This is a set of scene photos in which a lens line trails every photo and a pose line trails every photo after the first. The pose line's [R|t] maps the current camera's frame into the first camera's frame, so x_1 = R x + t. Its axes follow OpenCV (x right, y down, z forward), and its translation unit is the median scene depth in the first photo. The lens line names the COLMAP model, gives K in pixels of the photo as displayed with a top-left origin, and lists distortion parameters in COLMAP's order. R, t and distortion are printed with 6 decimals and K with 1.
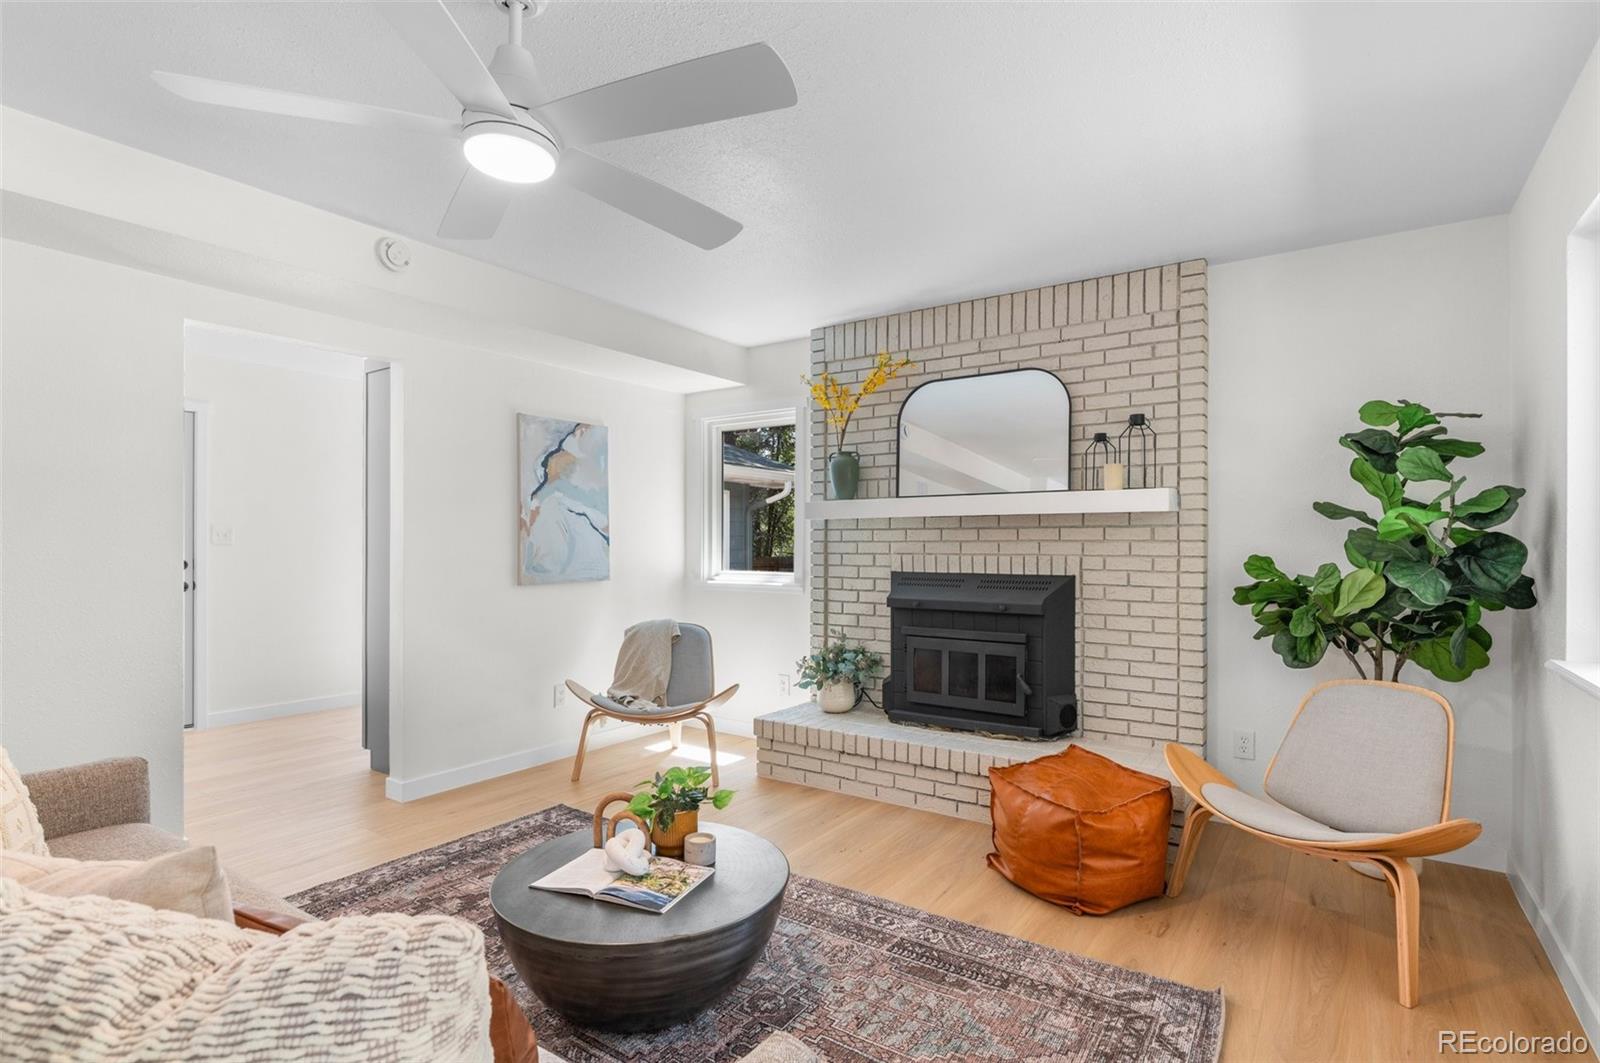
lens RADIAL K [[785.4, 0, 800.0], [0, 785.4, 531.5], [0, 0, 1]] dist [0.000573, -0.008374]
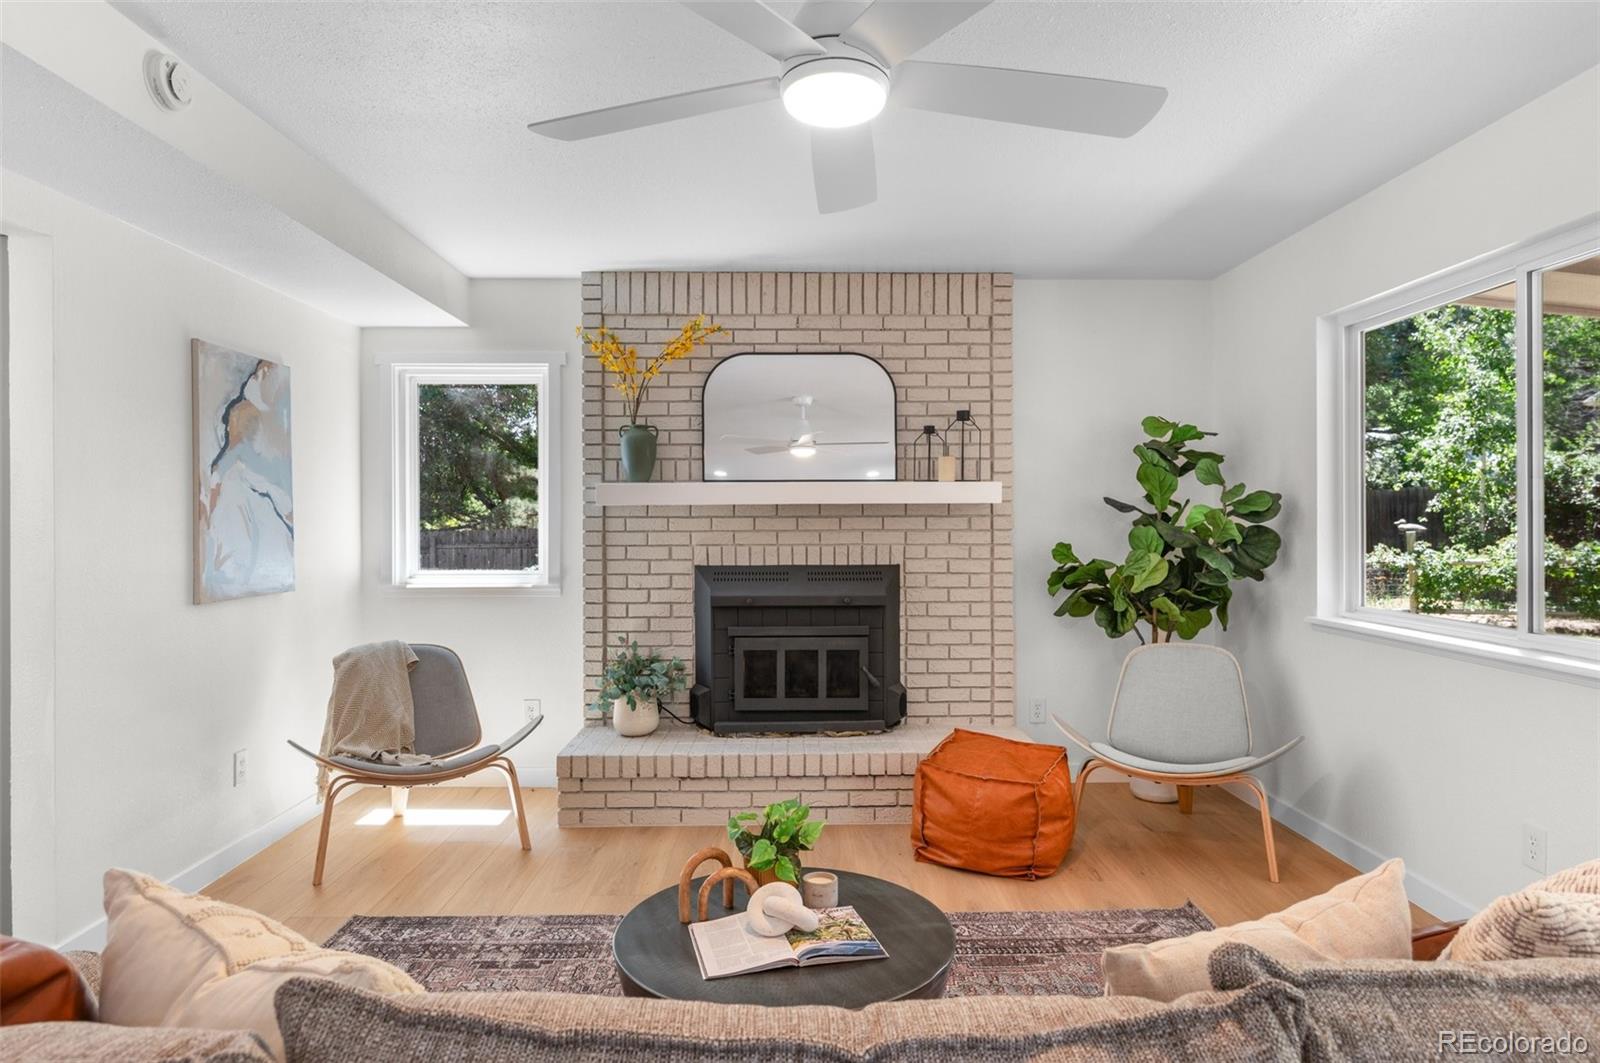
lens RADIAL K [[942.8, 0, 803.2], [0, 942.8, 506.4], [0, 0, 1]] dist [-0.003191, -0.000191]
pose [[0.813412, 0.004991, 0.581667, -0.428187], [-0.005551, 0.999984, -0.000817, -0.015983], [-0.581662, -0.002564, 0.813427, 0.082983]]
